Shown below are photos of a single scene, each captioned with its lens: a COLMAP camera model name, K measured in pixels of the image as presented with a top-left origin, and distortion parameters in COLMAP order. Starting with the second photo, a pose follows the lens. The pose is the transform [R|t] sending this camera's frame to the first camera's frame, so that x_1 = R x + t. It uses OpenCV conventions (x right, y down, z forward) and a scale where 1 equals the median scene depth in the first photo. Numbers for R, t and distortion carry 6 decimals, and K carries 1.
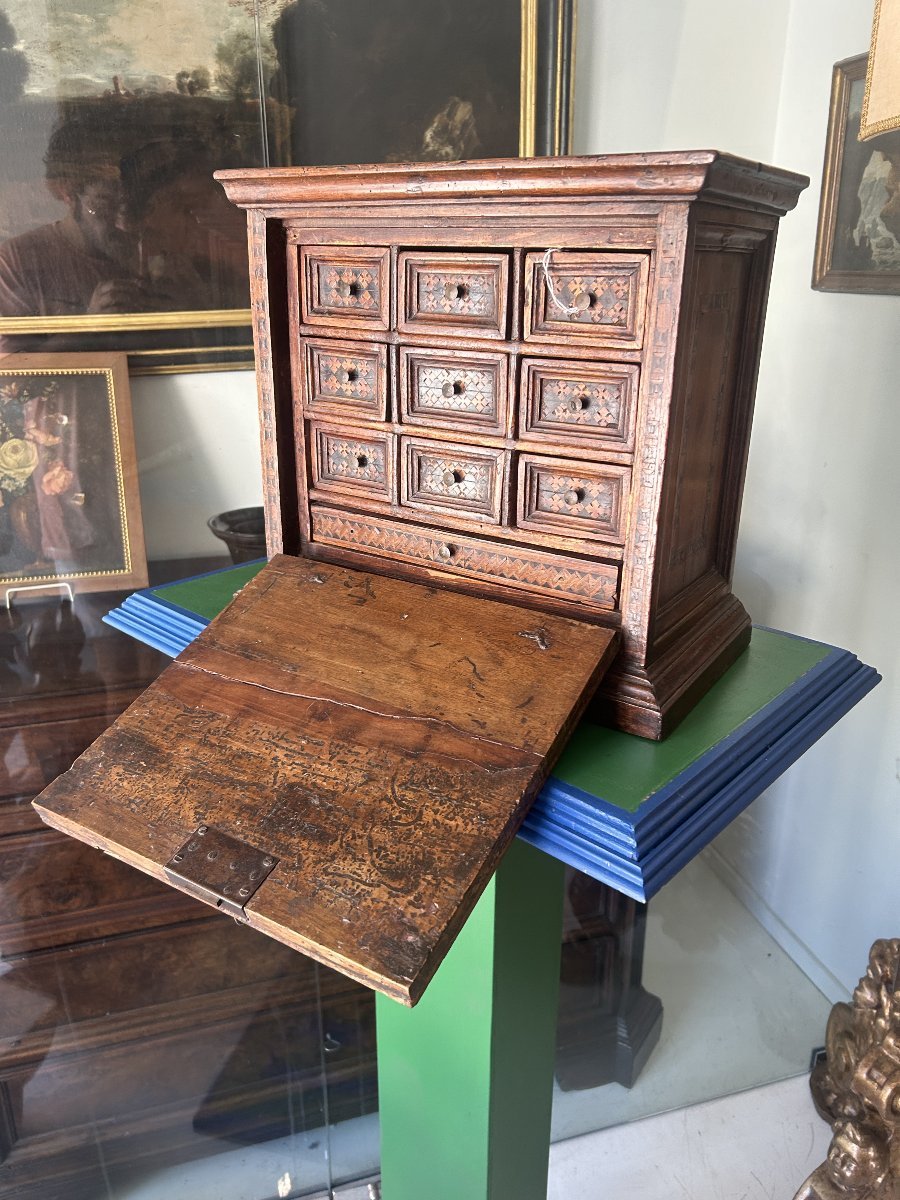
lens RADIAL K [[901.7, 0, 454.9], [0, 901.7, 590.0], [0, 0, 1]] dist [0.052774, -0.071337]
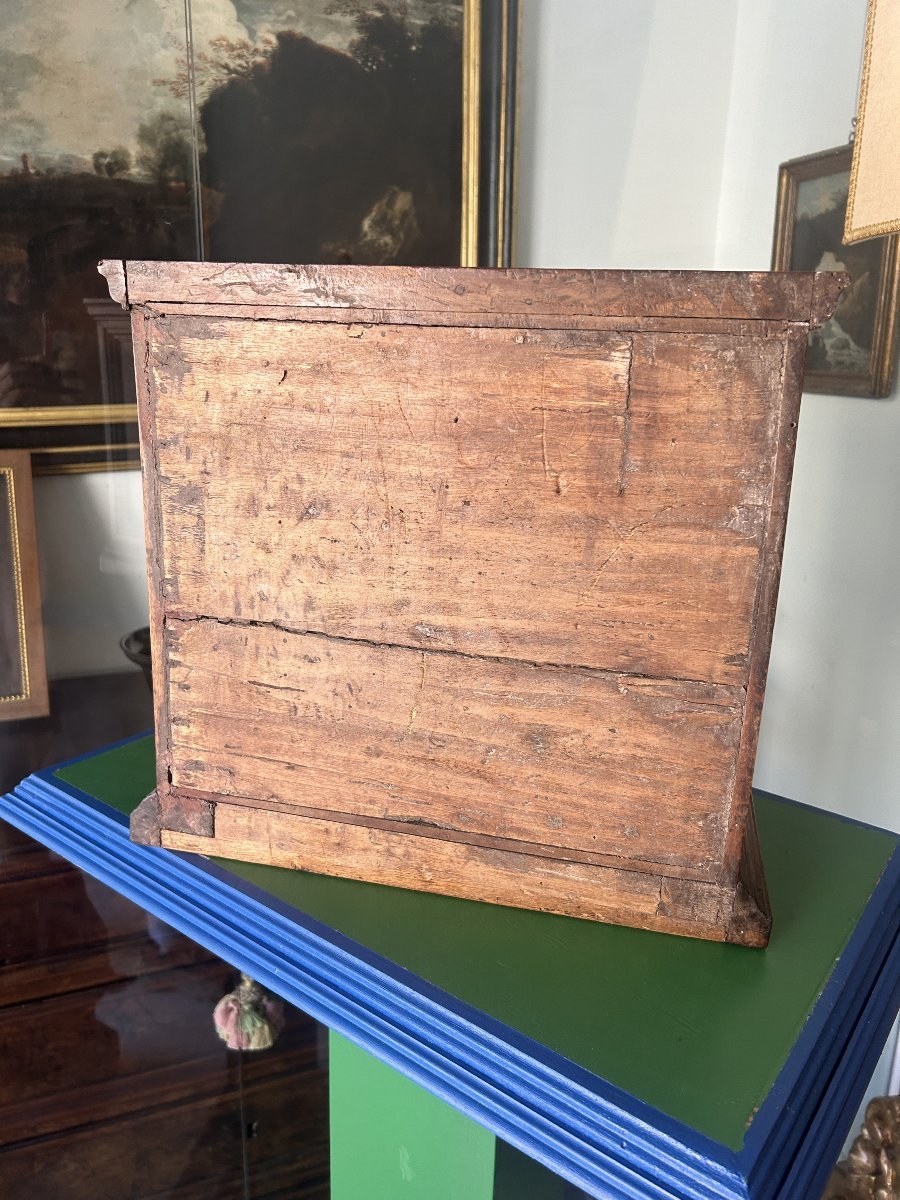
lens RADIAL K [[913.4, 0, 441.8], [0, 913.4, 586.4], [0, 0, 1]] dist [0.030310, -0.048306]
pose [[0.996753, -0.006311, 0.080272, -0.033079], [0.013076, 0.996377, -0.084035, -0.050623], [-0.079451, 0.084811, 0.993224, 0.091373]]
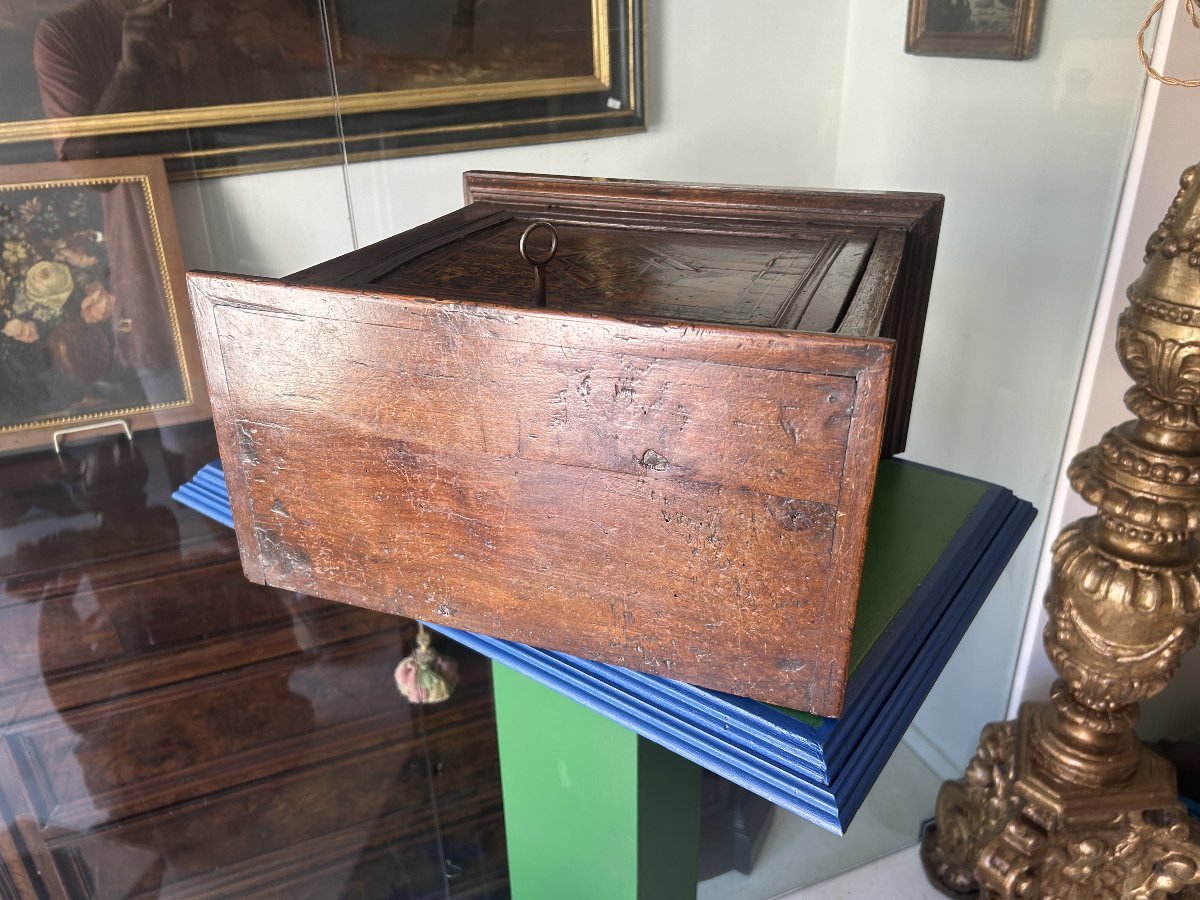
lens RADIAL K [[914.1, 0, 595.2], [0, 914.1, 452.6], [0, 0, 1]] dist [0.007867, 0.002828]
pose [[0.995430, -0.064835, 0.070107, -0.023344], [0.057376, 0.992960, 0.103627, -0.044874], [-0.076332, -0.099131, 0.992142, 0.054207]]
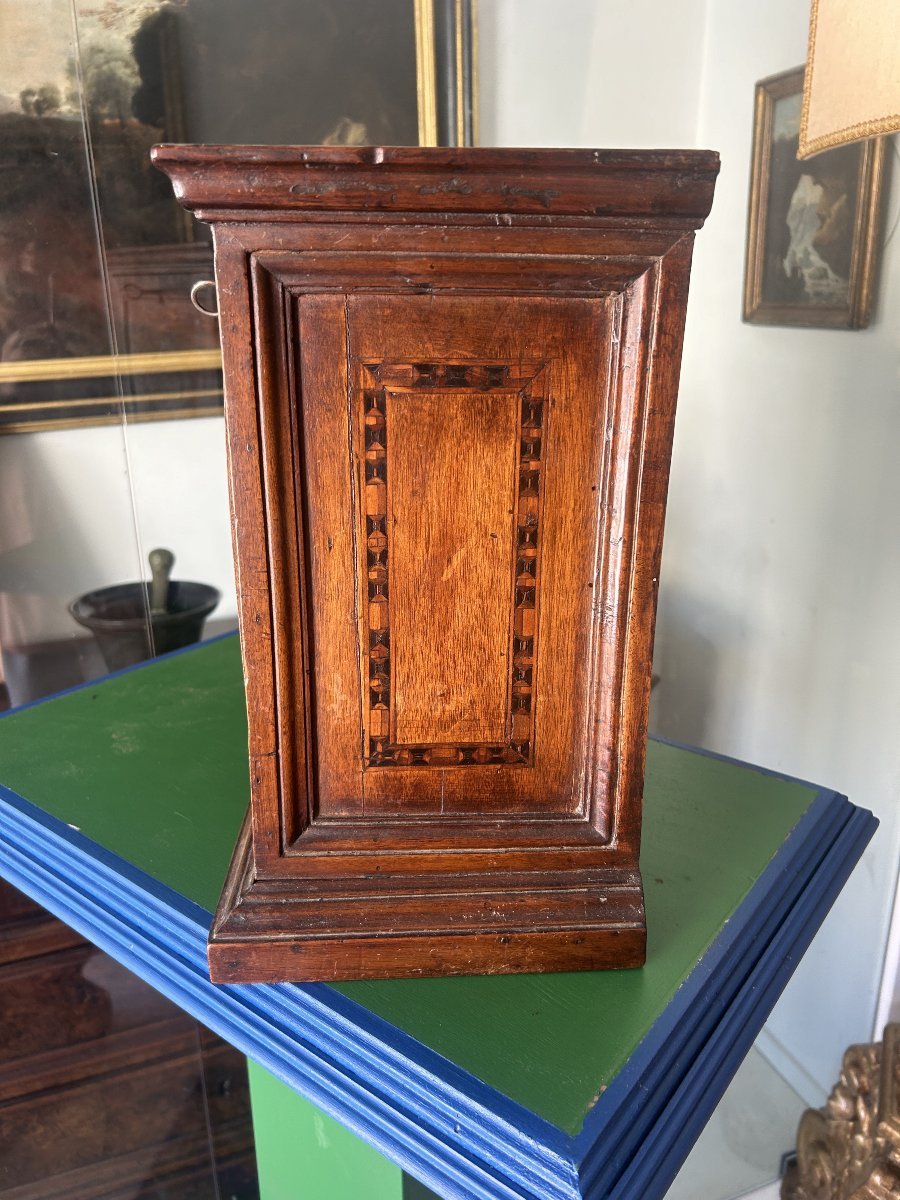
lens RADIAL K [[913.4, 0, 450.3], [0, 913.4, 594.6], [0, 0, 1]] dist [0.050793, -0.075374]
pose [[0.996947, -0.036270, 0.069150, 0.025873], [0.038320, 0.998858, -0.028549, -0.047319], [-0.068035, 0.031112, 0.997198, 0.113766]]
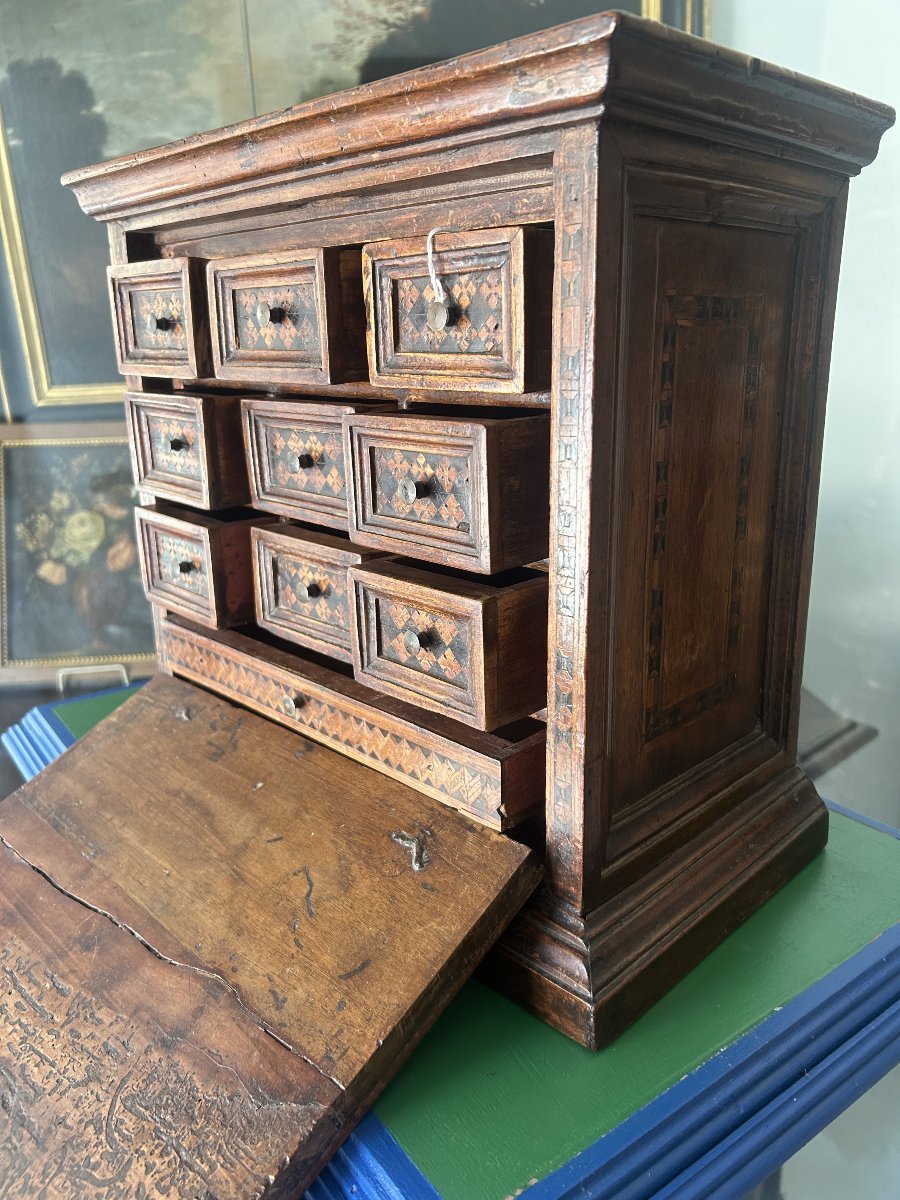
lens RADIAL K [[919.4, 0, 454.5], [0, 919.4, 596.2], [0, 0, 1]] dist [-0.000257, -0.010269]
pose [[0.977709, 0.024250, -0.208562, 0.102329], [-0.038138, 0.997295, -0.062827, -0.033591], [0.206474, 0.069381, 0.975989, 0.155960]]
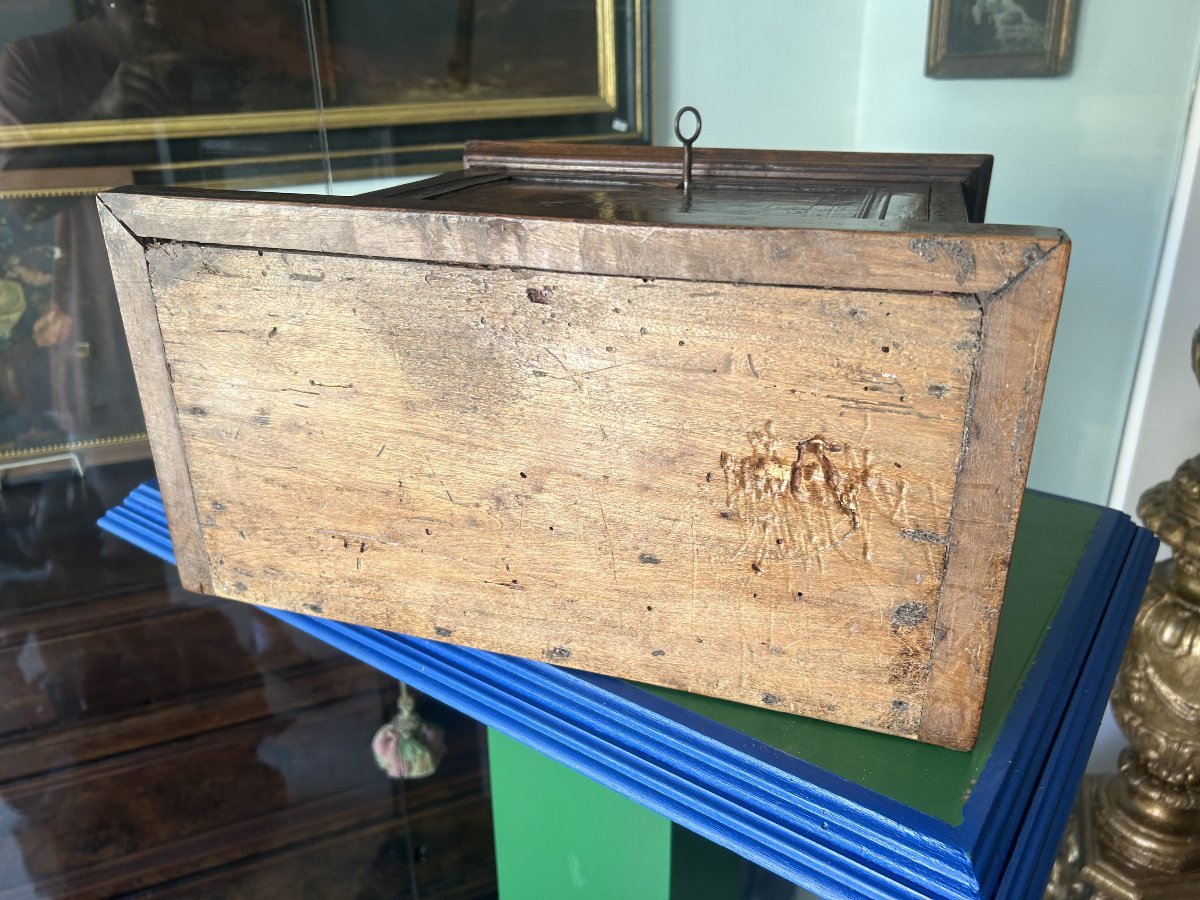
lens RADIAL K [[923.9, 0, 602.5], [0, 923.9, 443.9], [0, 0, 1]] dist [0.006670, -0.014277]
pose [[0.994218, -0.056048, 0.091588, -0.032565], [0.053339, 0.998071, 0.031767, -0.018444], [-0.093192, -0.026698, 0.995290, 0.138581]]
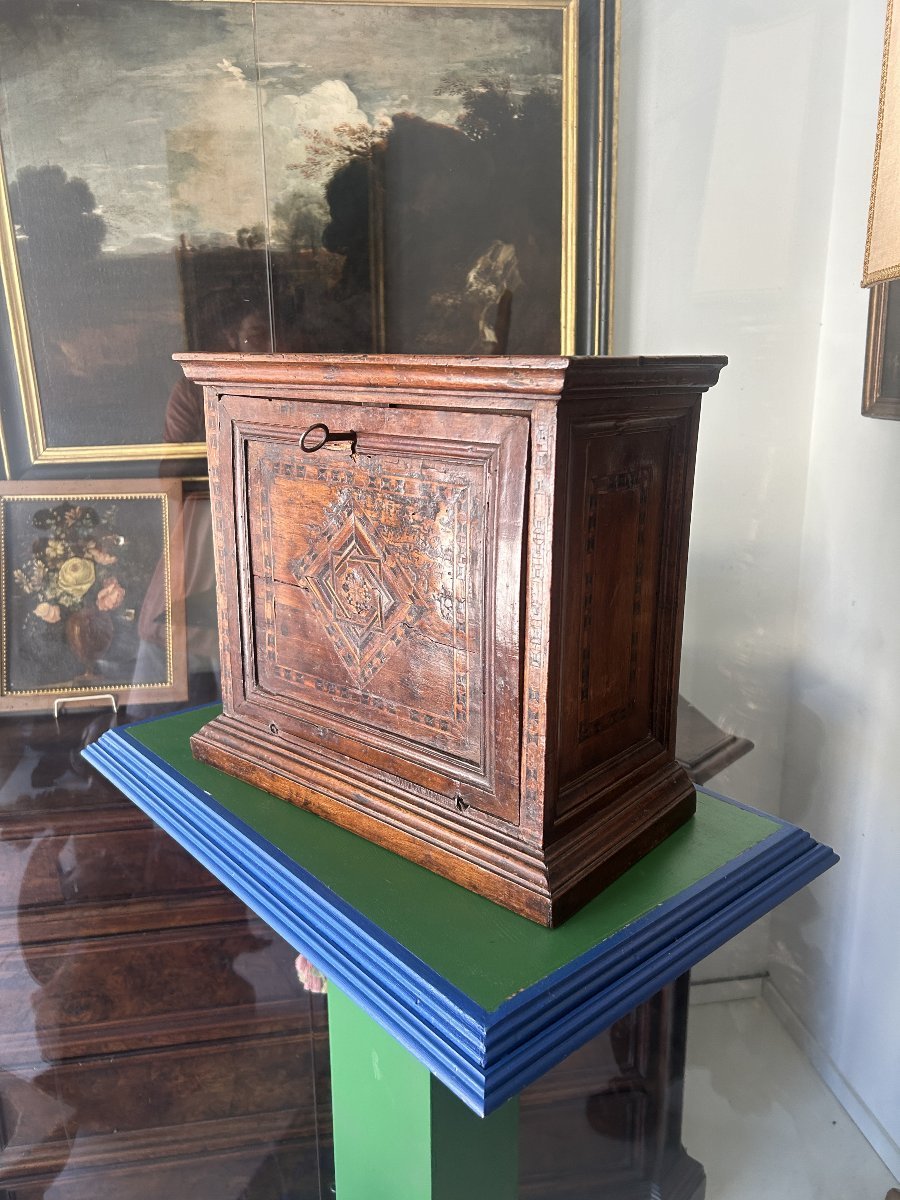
lens RADIAL K [[909.4, 0, 450.3], [0, 909.4, 591.0], [0, 0, 1]] dist [0.007418, -0.010464]
pose [[0.992074, 0.020347, -0.123999, 0.093388], [-0.032856, 0.994477, -0.099684, -0.036434], [0.121286, 0.102968, 0.987263, -0.003293]]
